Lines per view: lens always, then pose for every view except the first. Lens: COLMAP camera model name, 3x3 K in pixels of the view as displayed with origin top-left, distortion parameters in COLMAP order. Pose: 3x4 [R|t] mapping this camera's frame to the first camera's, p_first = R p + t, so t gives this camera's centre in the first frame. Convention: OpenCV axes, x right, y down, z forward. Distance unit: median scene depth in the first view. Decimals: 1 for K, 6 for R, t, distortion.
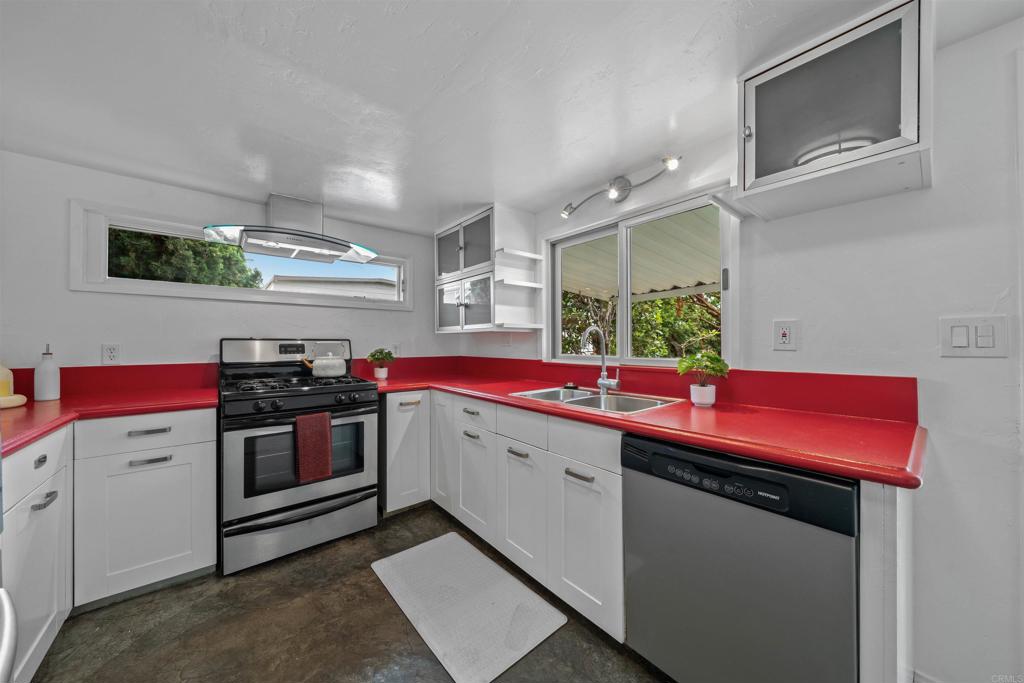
lens RADIAL K [[355.3, 0, 512.0], [0, 355.3, 341.5], [0, 0, 1]] dist [-0.002352, -0.000162]
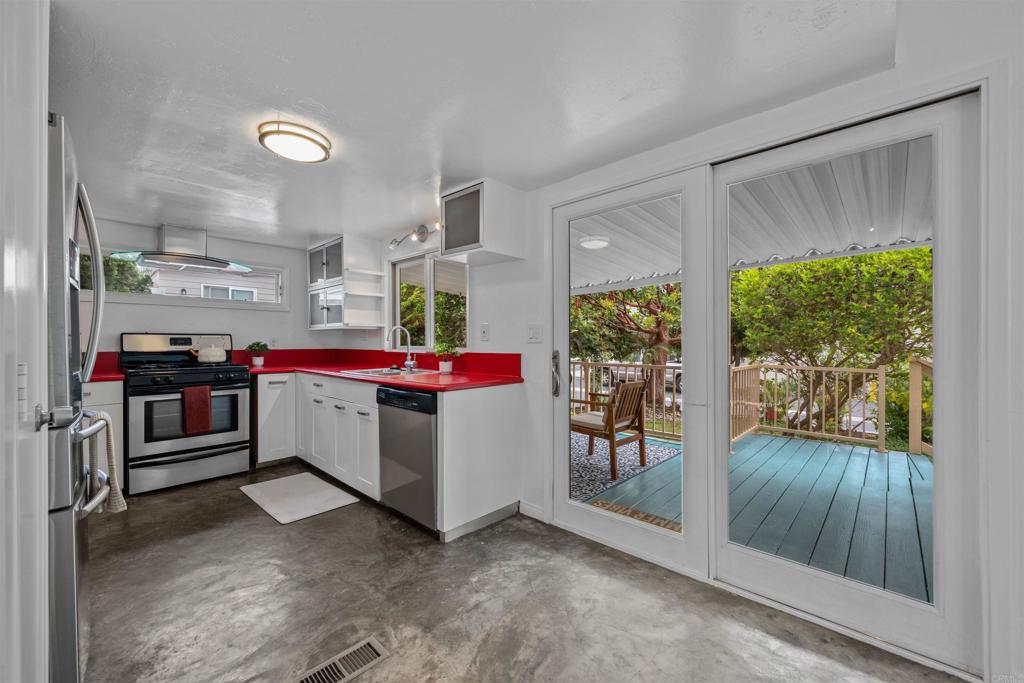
lens RADIAL K [[405.2, 0, 512.0], [0, 405.2, 341.5], [0, 0, 1]] dist [-0.000461, 0.000091]
pose [[0.991869, 0.001457, 0.127255, 0.428452], [-0.002232, 0.999980, 0.005952, 0.010554], [-0.127244, -0.006188, 0.991852, -0.679089]]
